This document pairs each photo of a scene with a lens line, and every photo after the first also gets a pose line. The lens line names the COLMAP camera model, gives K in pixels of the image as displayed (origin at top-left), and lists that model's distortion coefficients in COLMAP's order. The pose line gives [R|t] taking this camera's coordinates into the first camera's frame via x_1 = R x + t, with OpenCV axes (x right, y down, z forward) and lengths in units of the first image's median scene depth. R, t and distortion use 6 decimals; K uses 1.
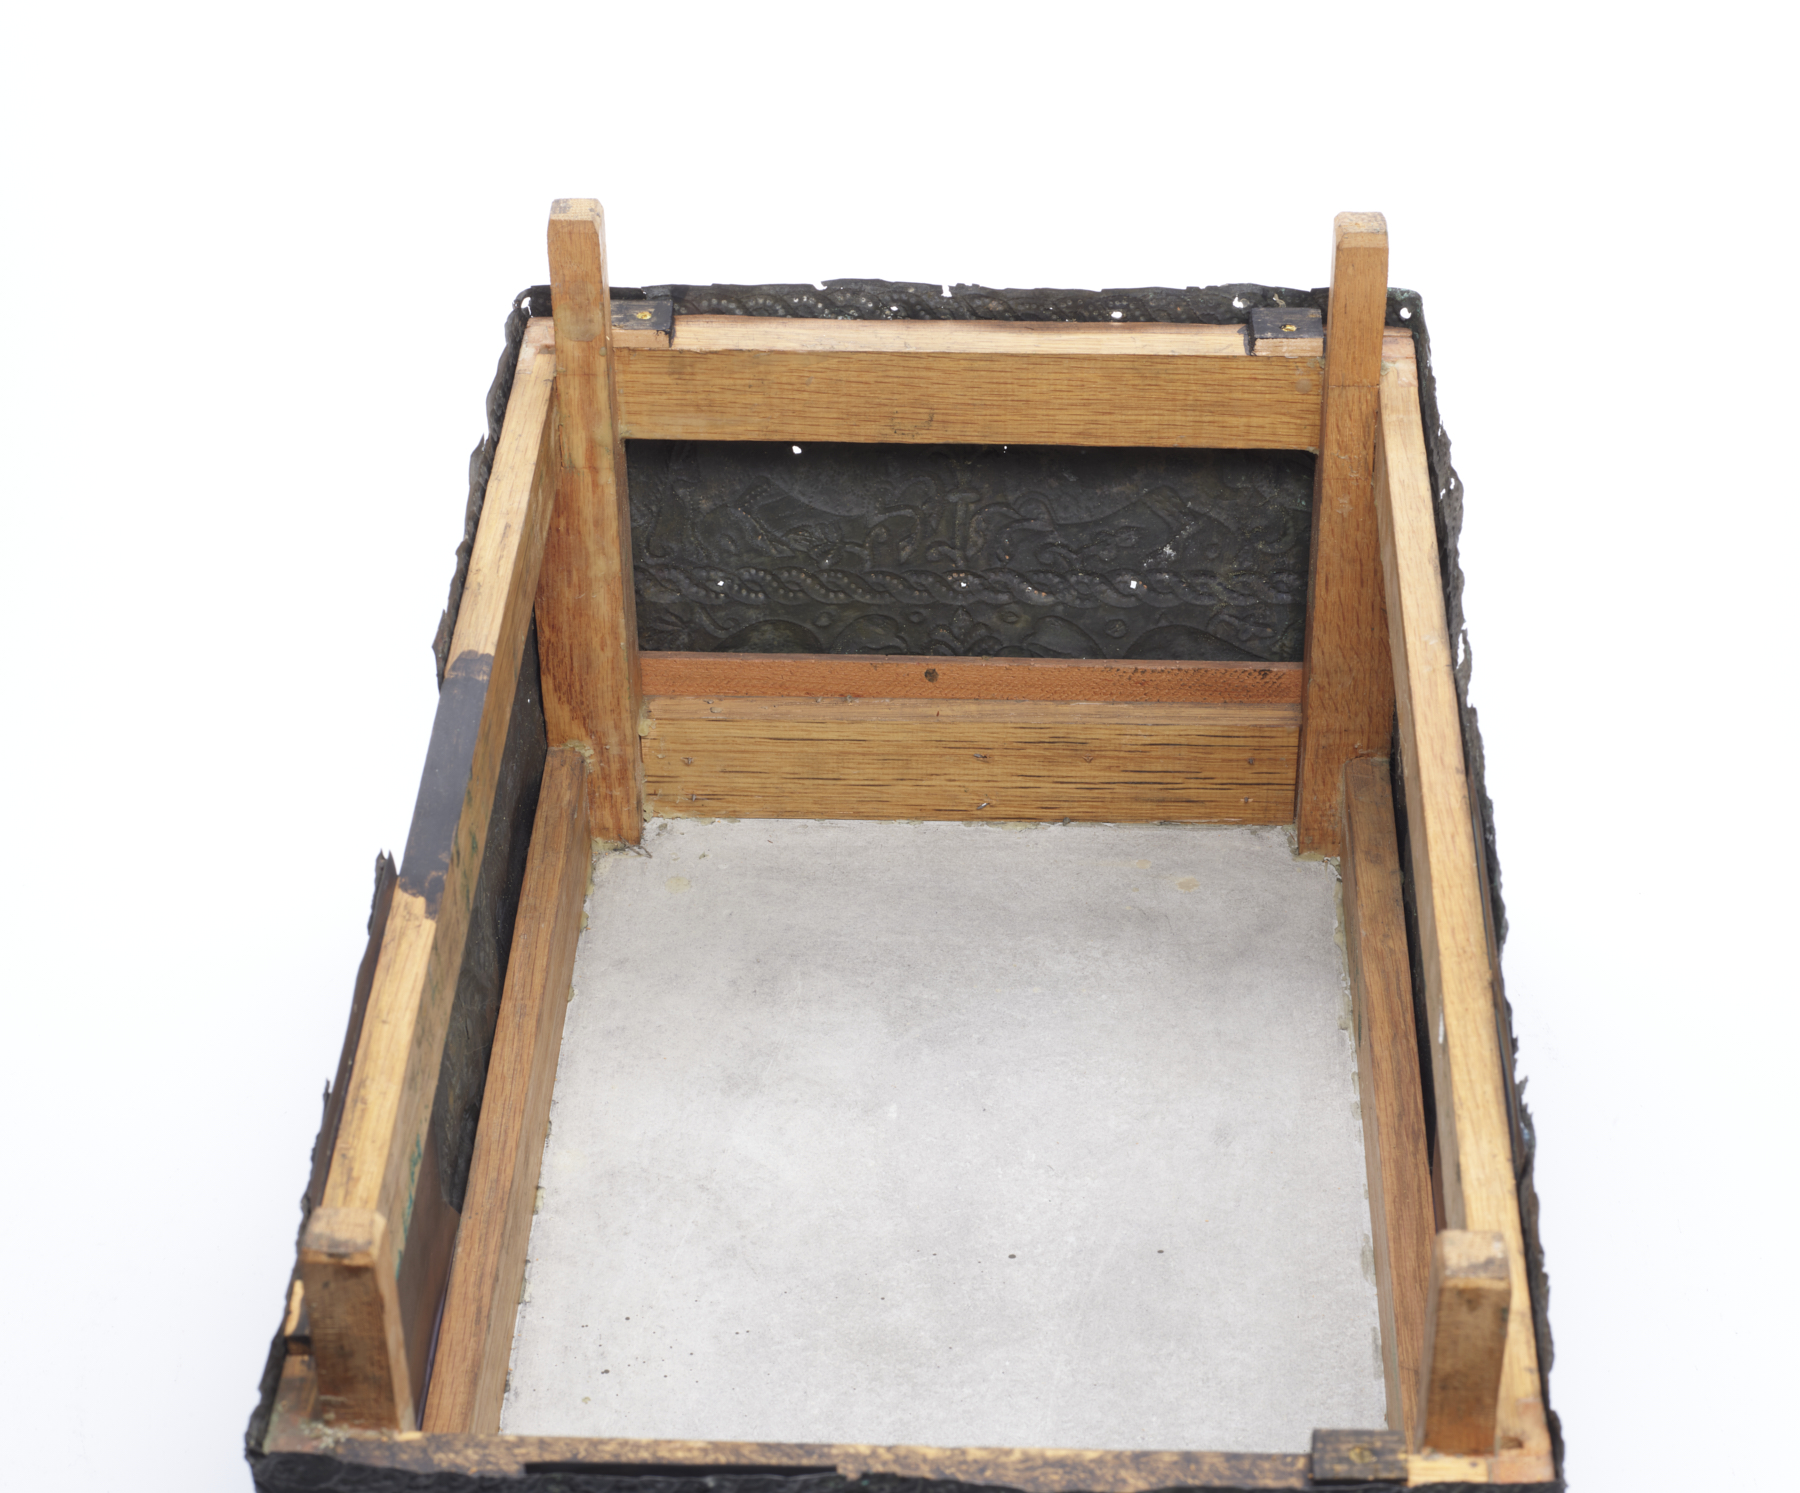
lens RADIAL K [[3836.1, 0, 999.0], [0, 3836.1, 746.2], [0, 0, 1]] dist [-0.035446, -0.016600]
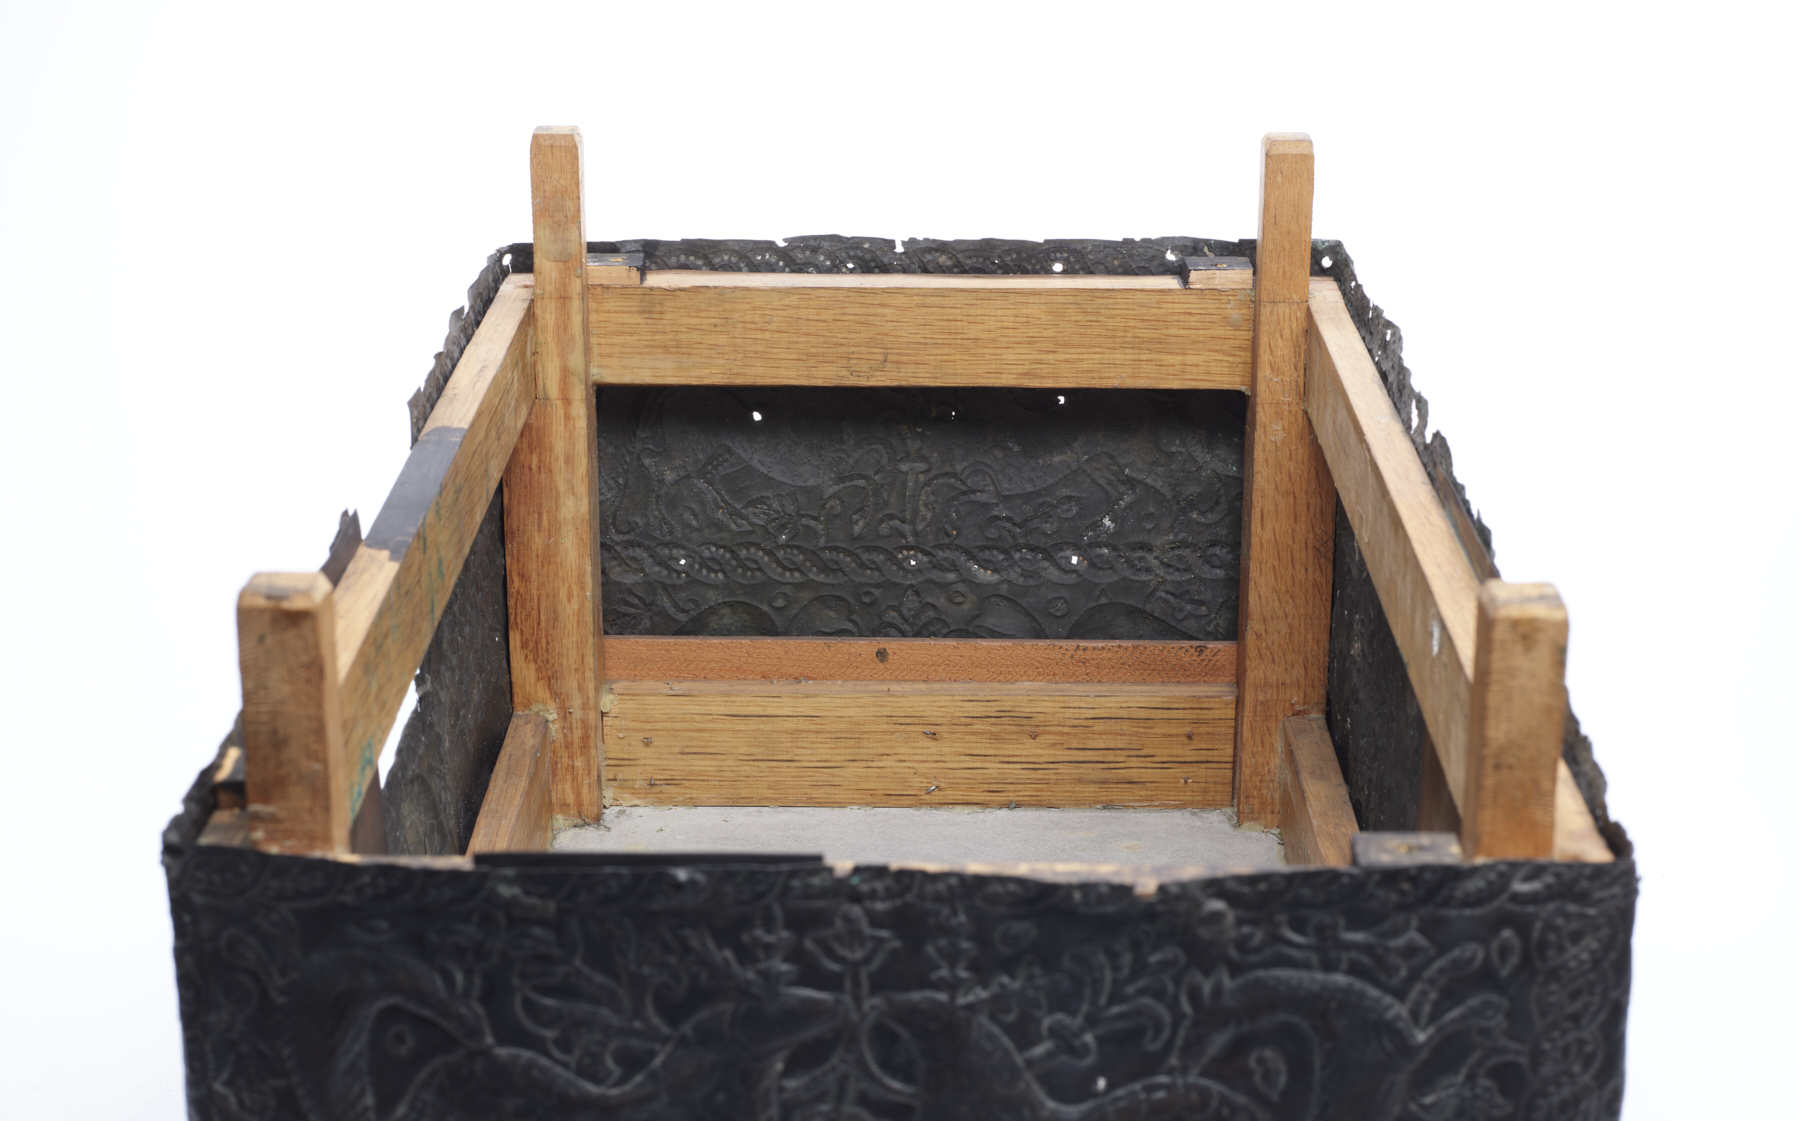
lens RADIAL K [[3120.4, 0, 900.0], [0, 3120.4, 560.5], [0, 0, 1]] dist [-0.063653, -0.132075]
pose [[0.999969, -0.003812, 0.006888, -0.019772], [0.005752, 0.951207, -0.308498, 0.233938], [-0.005376, 0.308528, 0.951200, 0.195298]]
